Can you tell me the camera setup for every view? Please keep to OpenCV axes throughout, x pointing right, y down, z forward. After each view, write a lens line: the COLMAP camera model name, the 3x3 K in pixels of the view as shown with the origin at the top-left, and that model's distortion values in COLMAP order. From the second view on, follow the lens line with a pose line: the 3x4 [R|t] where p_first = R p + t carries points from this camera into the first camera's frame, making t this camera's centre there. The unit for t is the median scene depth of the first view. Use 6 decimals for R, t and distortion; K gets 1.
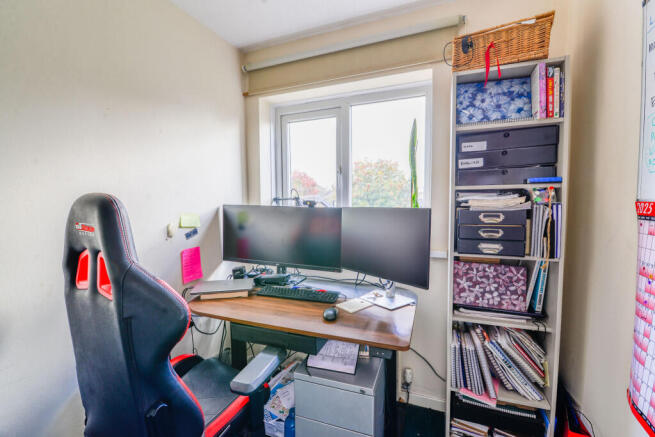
lens RADIAL K [[274.9, 0, 330.7], [0, 274.9, 217.8], [0, 0, 1]] dist [-0.001375, -0.010457]
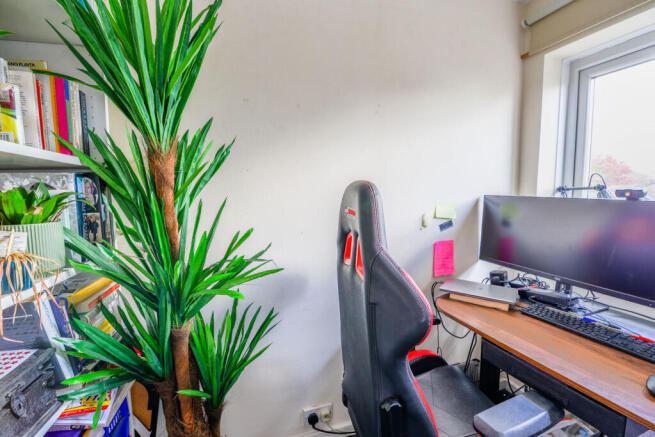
lens RADIAL K [[274.9, 0, 330.7], [0, 274.9, 217.8], [0, 0, 1]] dist [-0.001375, -0.010457]
pose [[0.634010, 0.071511, -0.770012, -0.035680], [-0.049672, 0.997425, 0.051732, 0.002883], [0.771728, 0.005450, 0.635929, 0.098393]]
